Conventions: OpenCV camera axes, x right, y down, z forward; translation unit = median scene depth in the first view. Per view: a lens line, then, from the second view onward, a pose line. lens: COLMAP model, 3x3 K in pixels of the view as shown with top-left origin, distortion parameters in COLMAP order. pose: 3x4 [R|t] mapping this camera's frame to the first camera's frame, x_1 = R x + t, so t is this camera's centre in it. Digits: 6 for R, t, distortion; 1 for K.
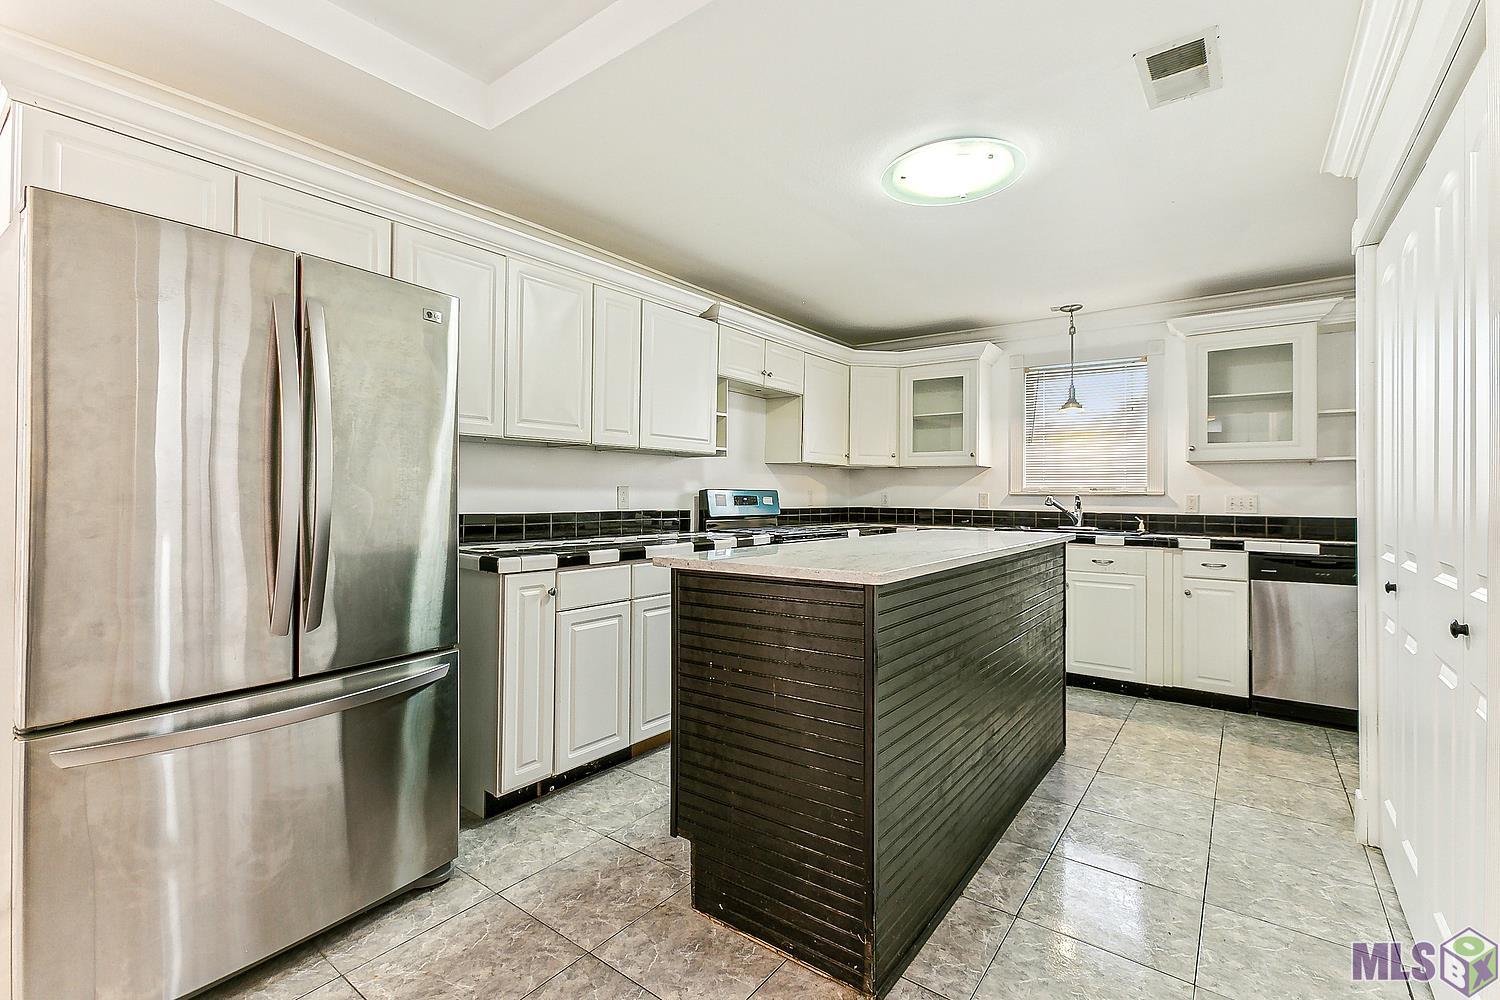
lens RADIAL K [[664.9, 0, 745.6], [0, 664.9, 495.5], [0, 0, 1]] dist [-0.004895, 0.000800]
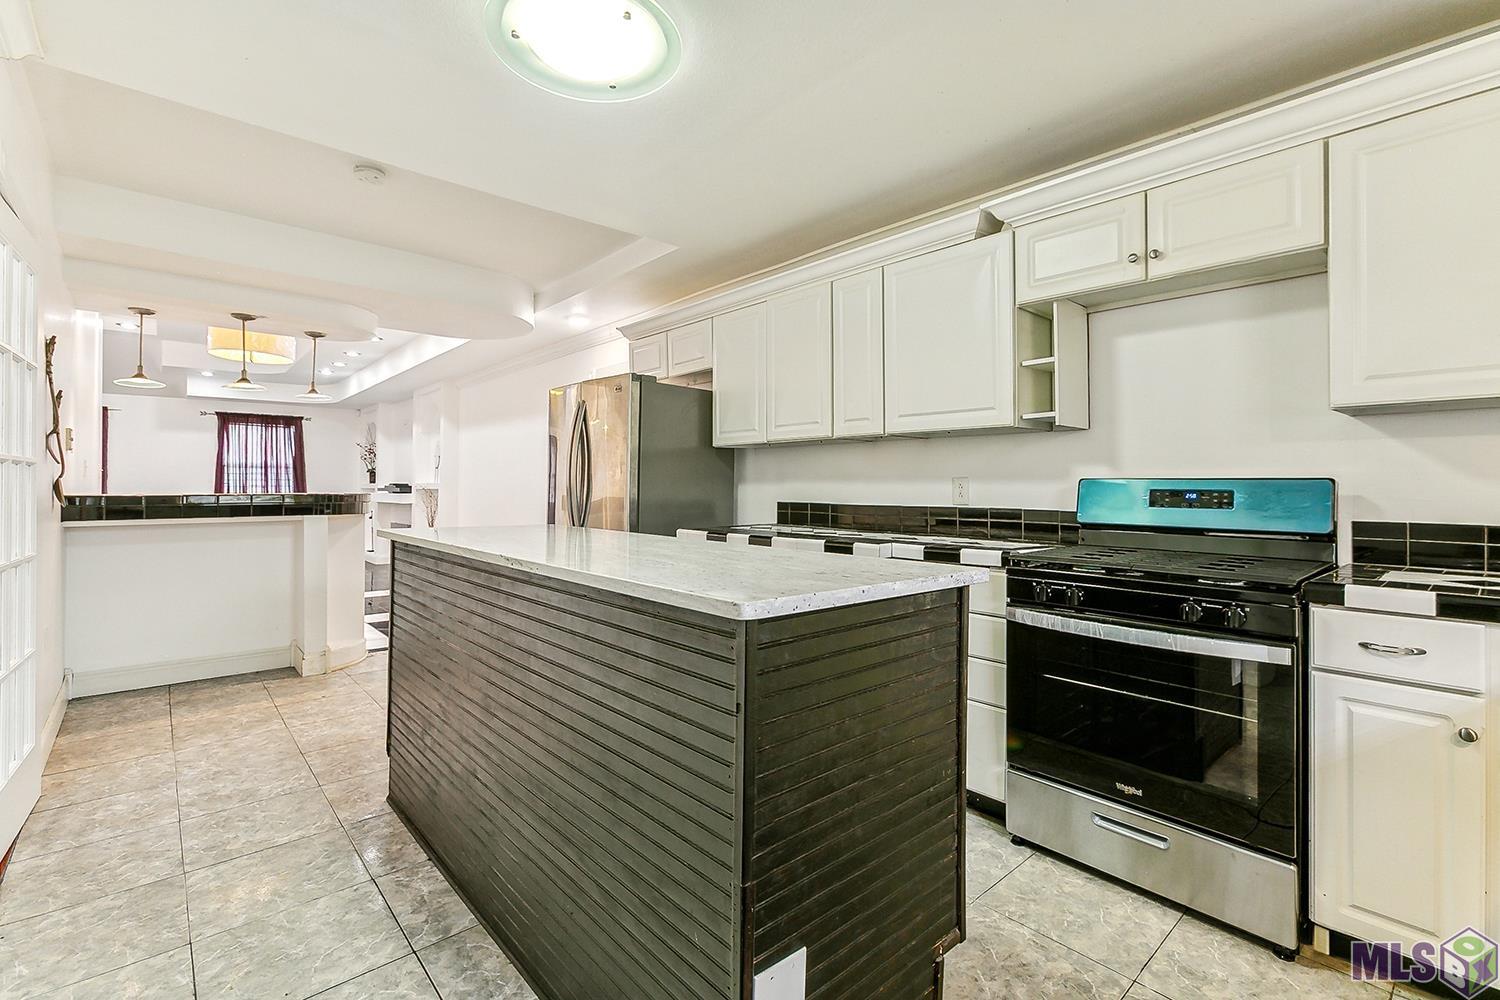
lens RADIAL K [[664.9, 0, 750.3], [0, 664.9, 486.7], [0, 0, 1]] dist [-0.004895, 0.000800]
pose [[-0.183266, -0.005557, -0.983048, 0.663681], [-0.008470, 0.999956, -0.004074, 0.003878], [0.983027, 0.007579, -0.183305, 0.881152]]
